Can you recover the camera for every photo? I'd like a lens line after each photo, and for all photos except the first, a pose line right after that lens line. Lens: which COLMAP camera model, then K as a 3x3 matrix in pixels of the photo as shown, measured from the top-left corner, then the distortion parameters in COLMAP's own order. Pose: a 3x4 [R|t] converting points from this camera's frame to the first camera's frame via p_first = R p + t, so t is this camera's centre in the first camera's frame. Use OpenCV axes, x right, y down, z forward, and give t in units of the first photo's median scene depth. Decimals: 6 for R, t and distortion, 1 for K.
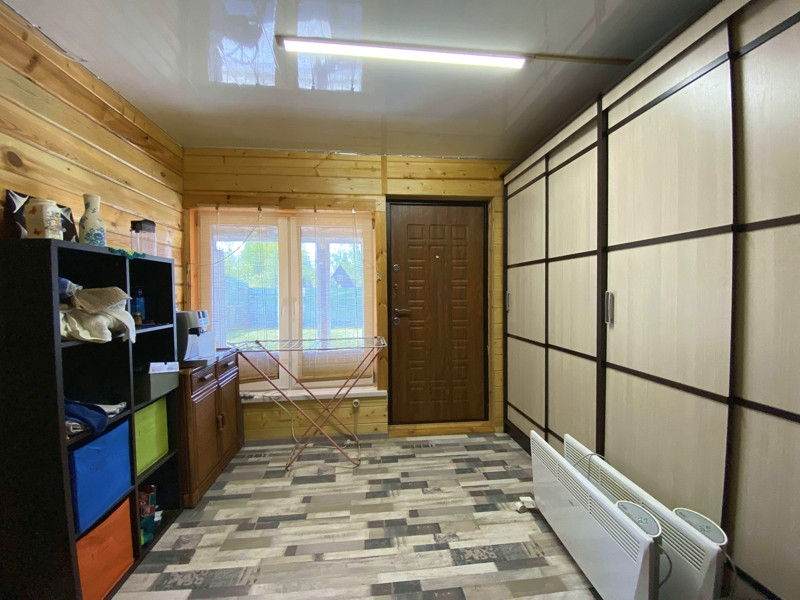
lens RADIAL K [[324.3, 0, 397.6], [0, 324.3, 298.7], [0, 0, 1]] dist [0.021493, -0.020706]
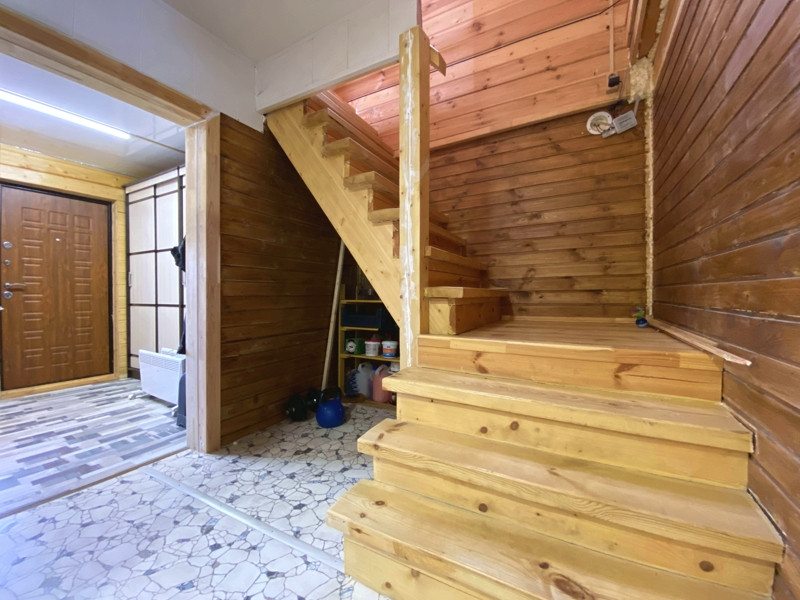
lens RADIAL K [[324.3, 0, 397.6], [0, 324.3, 298.7], [0, 0, 1]] dist [0.021493, -0.020706]
pose [[0.580992, -0.004185, 0.813898, -0.118808], [0.014337, 0.999884, -0.005093, 0.109859], [-0.813783, 0.014628, 0.580985, -0.690992]]
